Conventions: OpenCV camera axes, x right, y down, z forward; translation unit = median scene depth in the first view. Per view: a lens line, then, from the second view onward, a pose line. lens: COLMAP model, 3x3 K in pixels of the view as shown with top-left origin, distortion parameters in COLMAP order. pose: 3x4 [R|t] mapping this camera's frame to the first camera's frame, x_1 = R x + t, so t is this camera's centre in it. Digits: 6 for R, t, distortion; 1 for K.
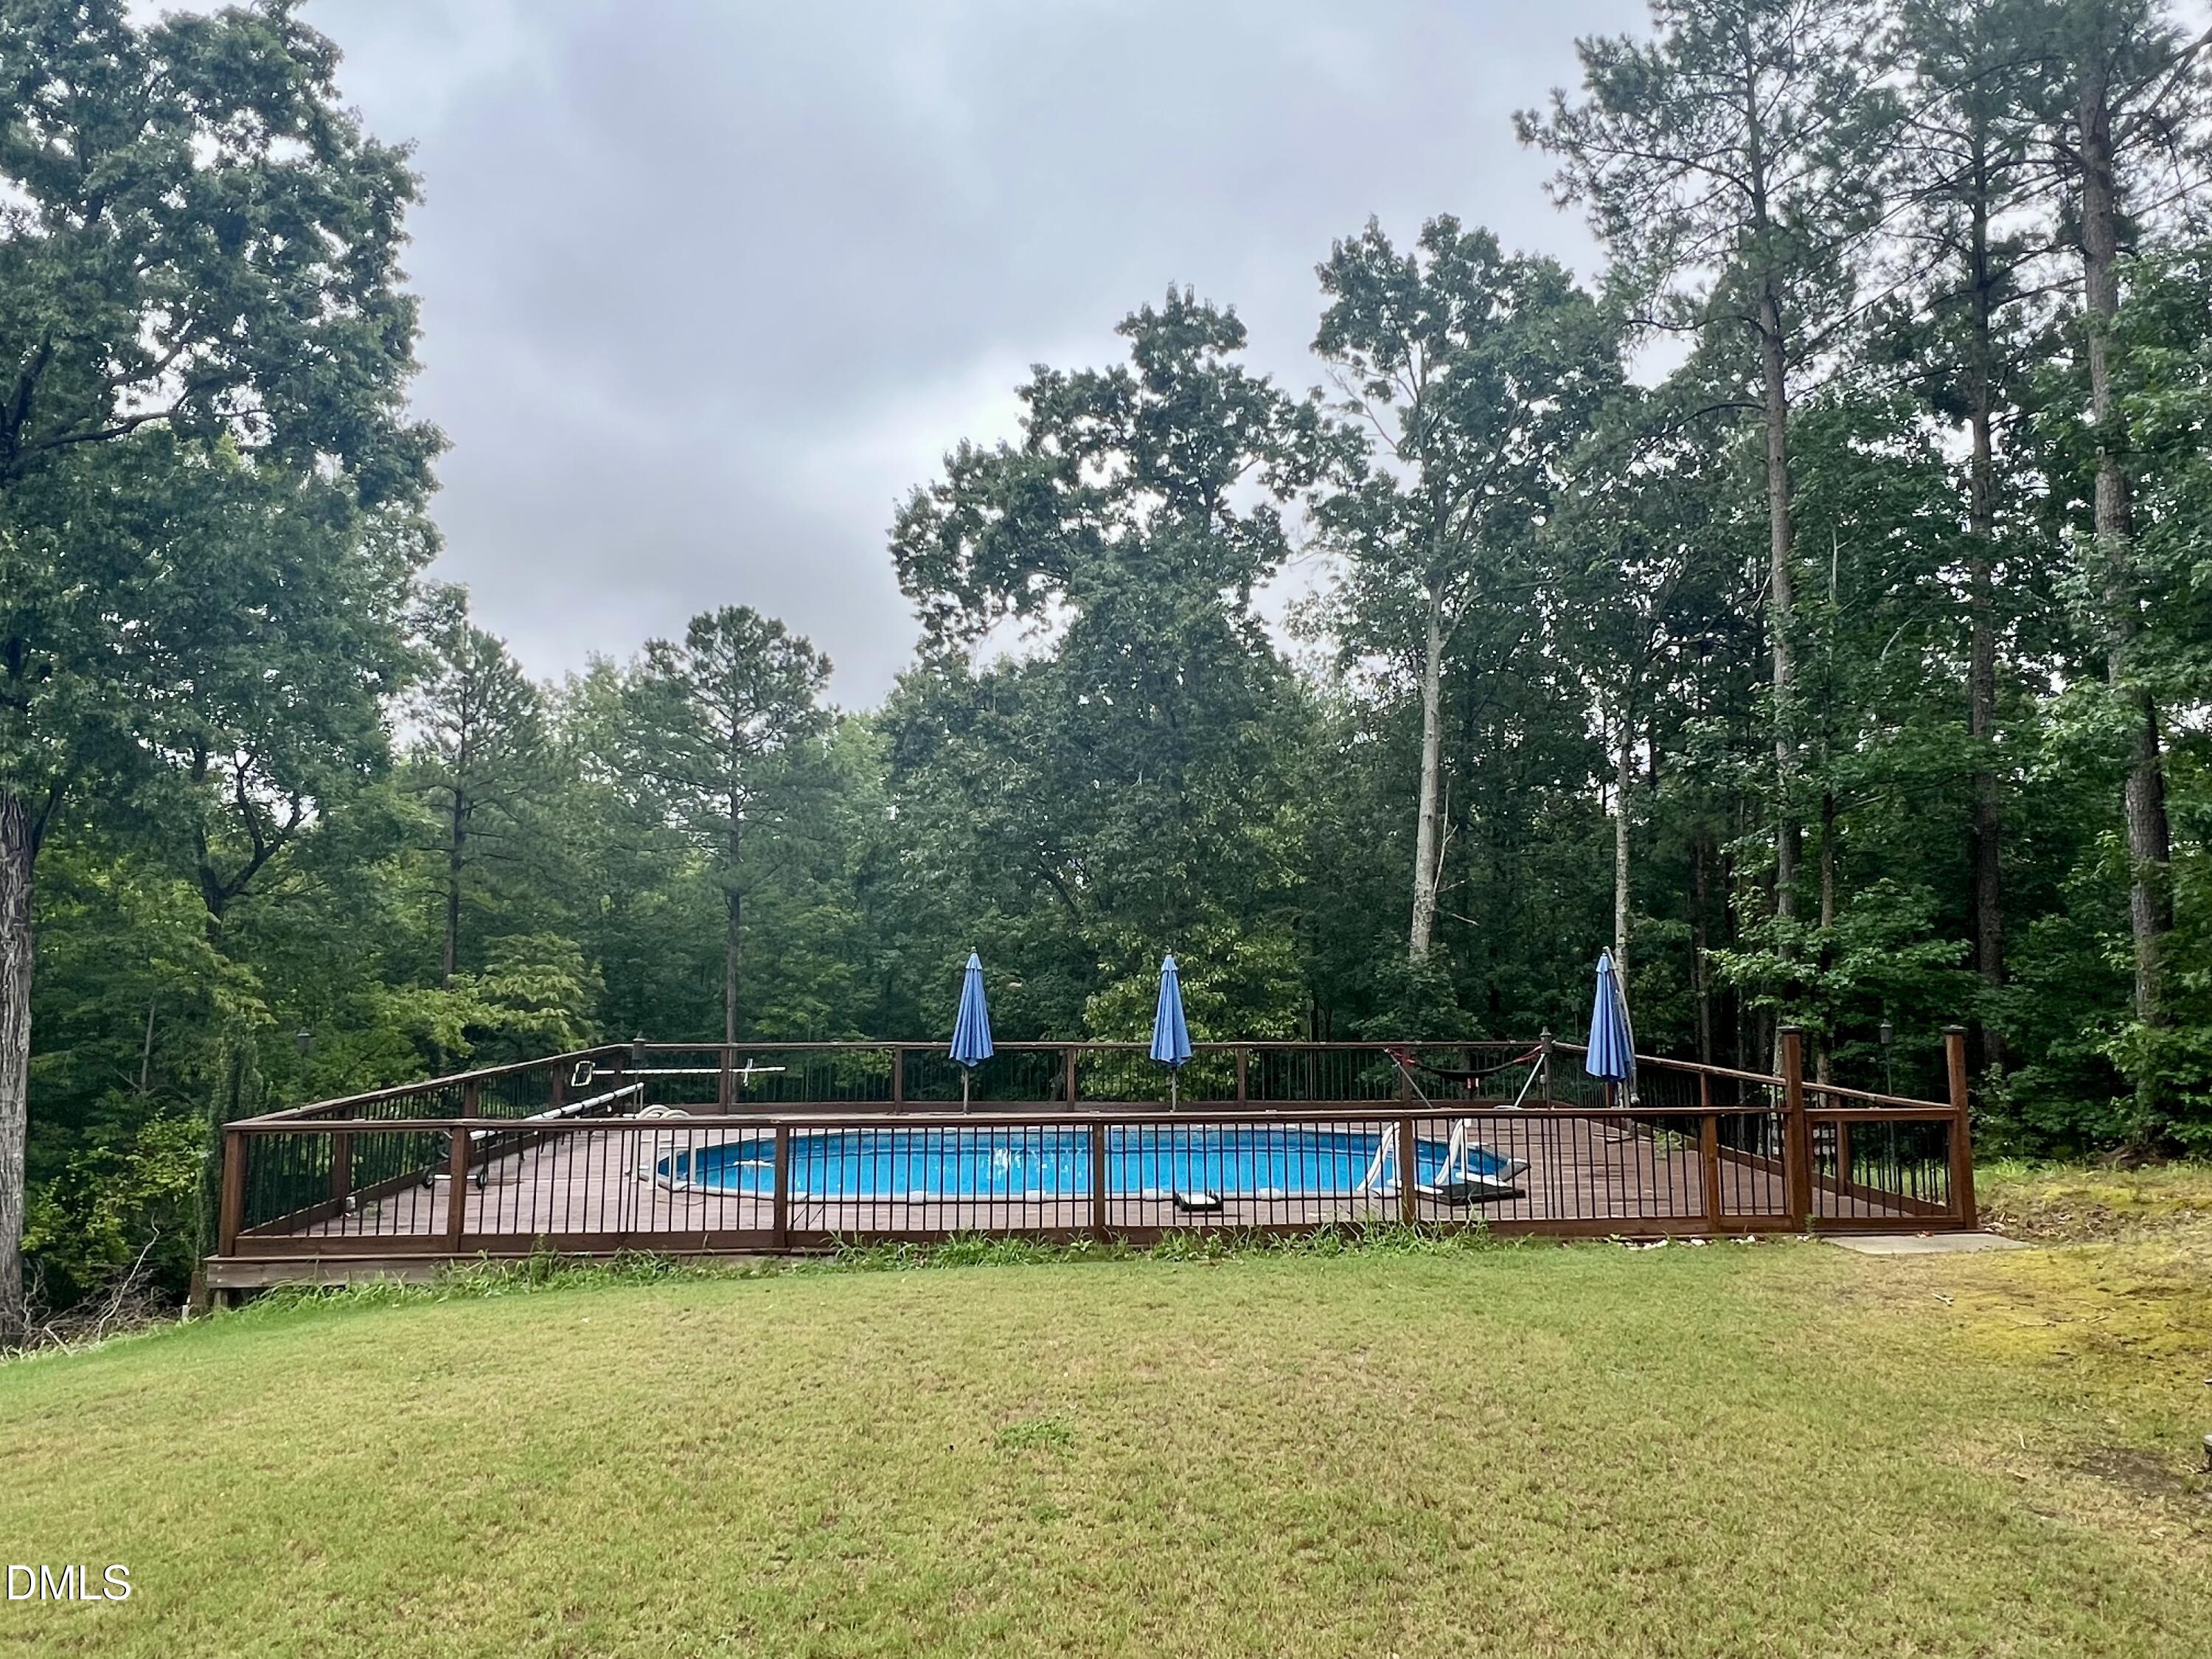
lens RADIAL K [[1350.8, 0, 1112.4], [0, 1350.8, 829.7], [0, 0, 1]] dist [-0.004257, -0.002224]
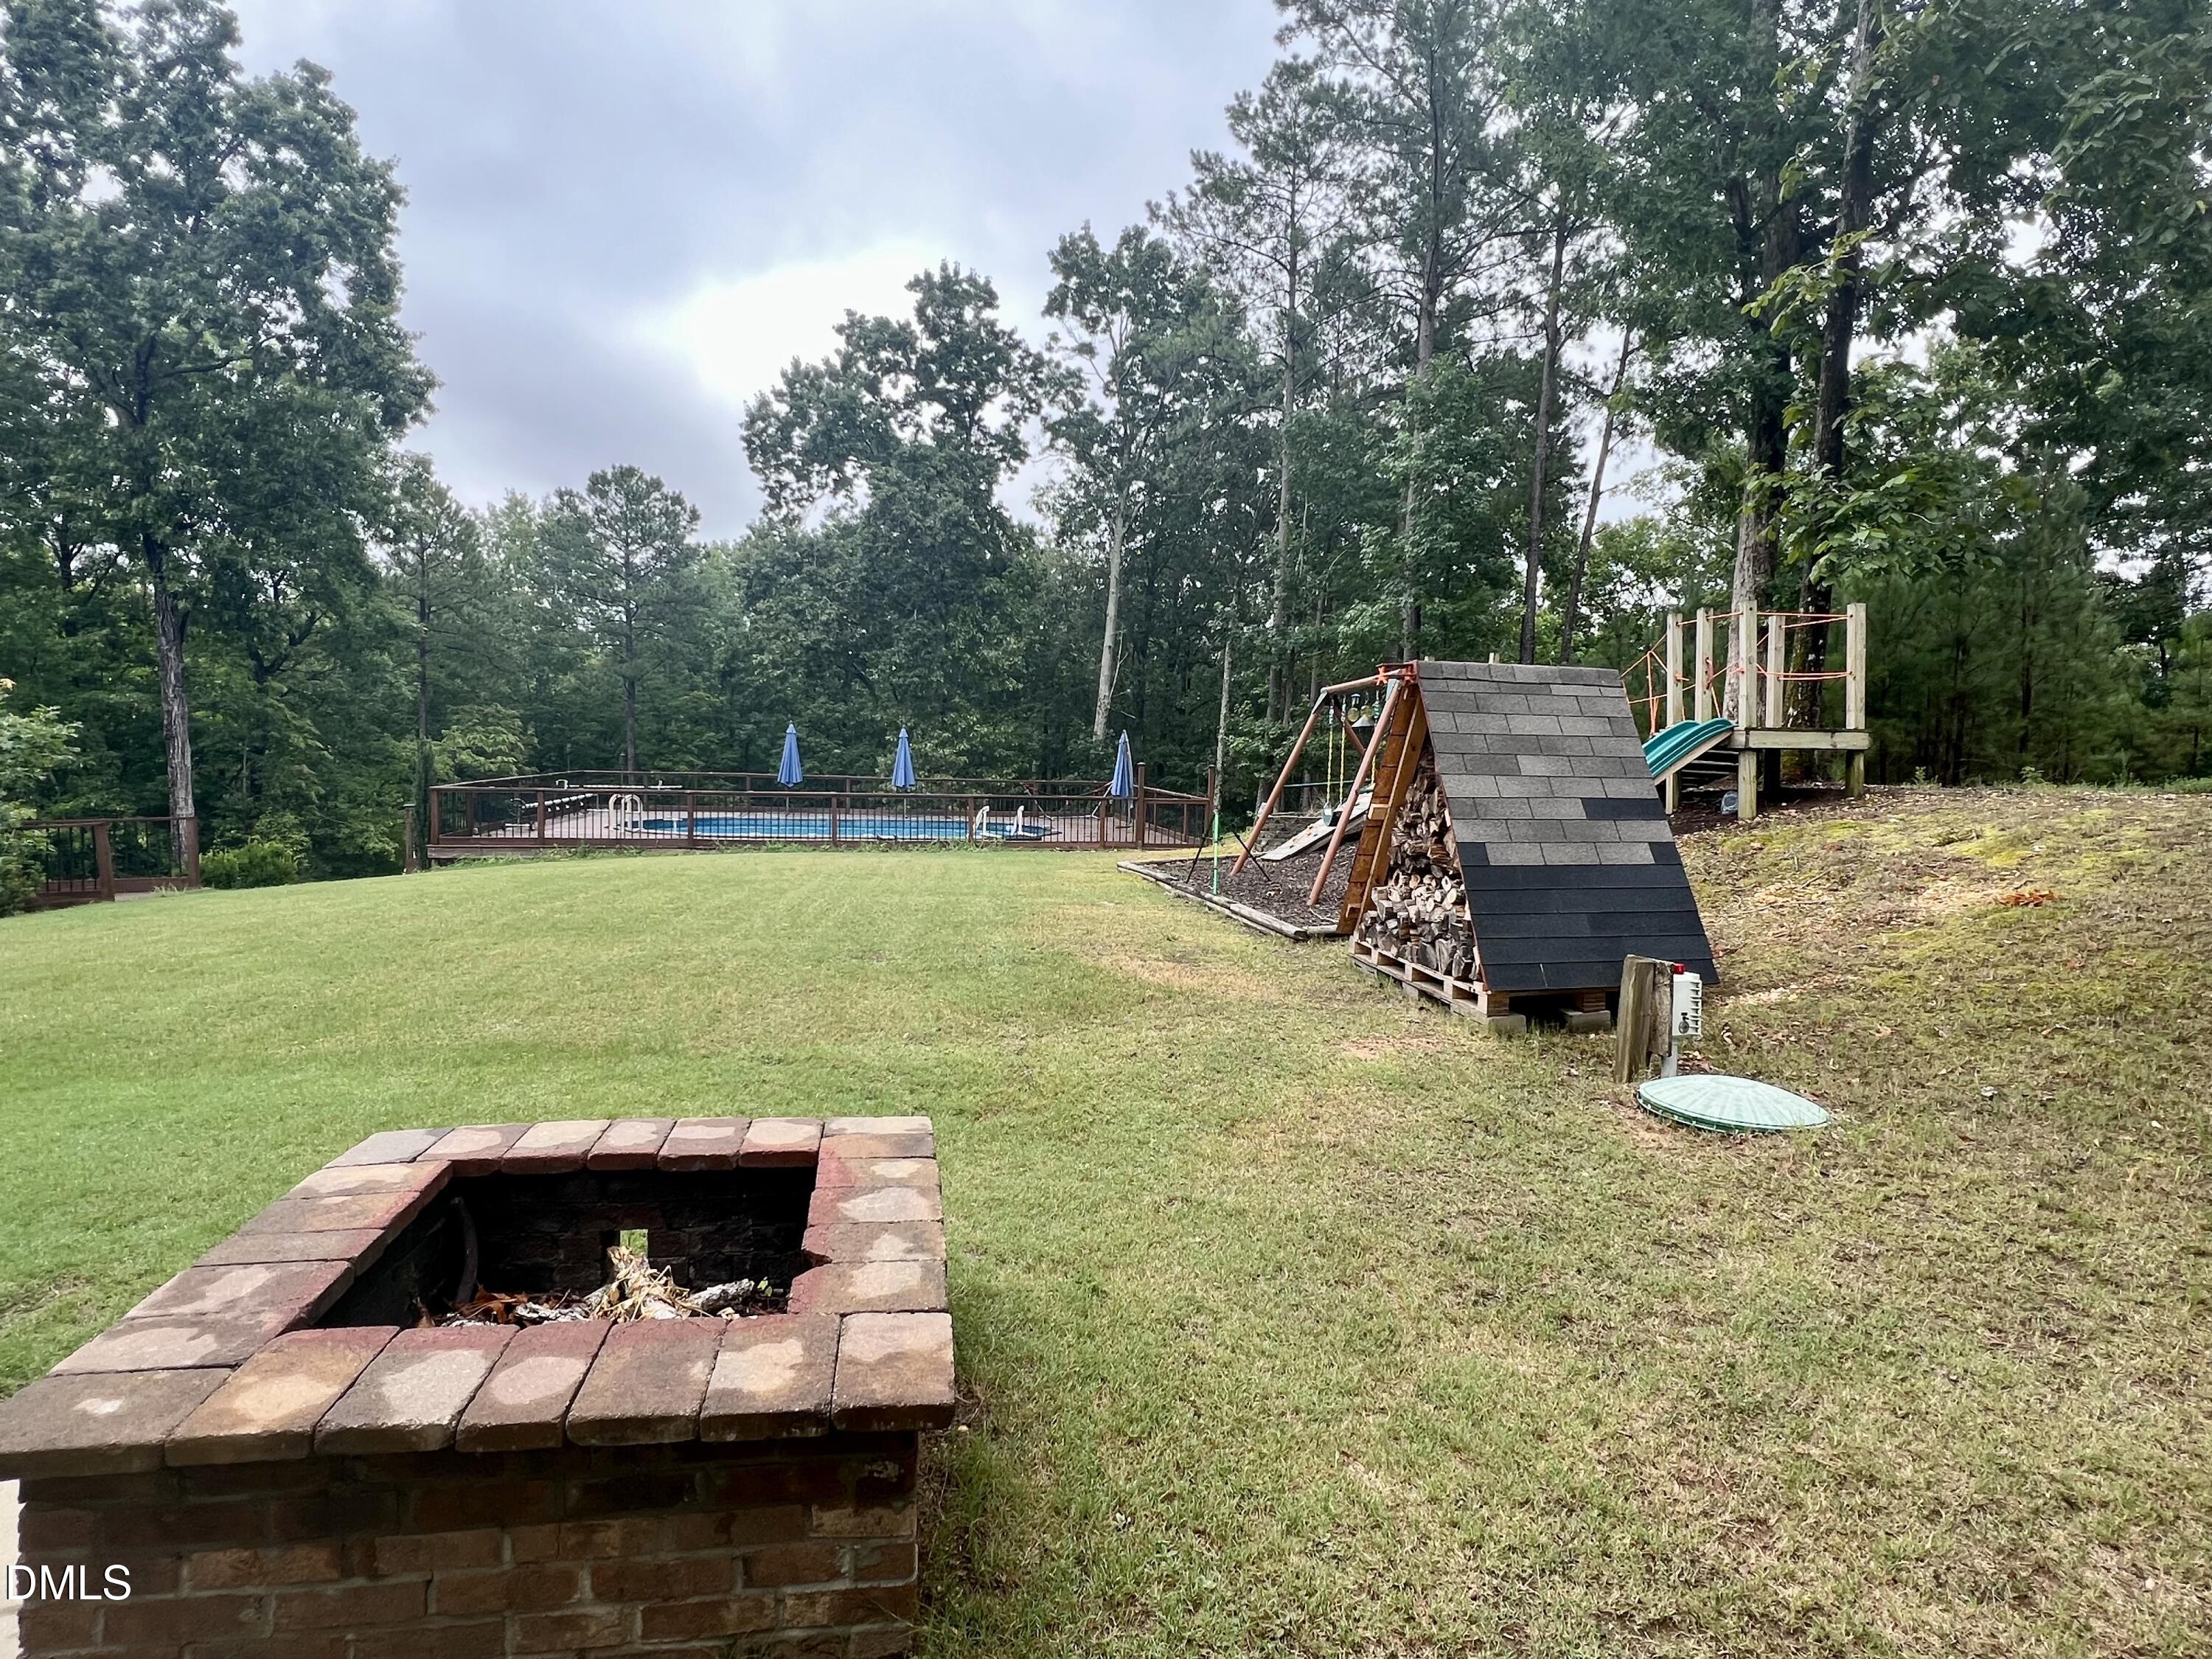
lens RADIAL K [[1108.8, 0, 1097.4], [0, 1108.8, 831.6], [0, 0, 1]] dist [0.002843, 0.002690]
pose [[0.989915, 0.016828, 0.140658, 0.046093], [-0.041164, 0.984246, 0.171948, -0.018178], [-0.135549, -0.176004, 0.975012, -0.248710]]
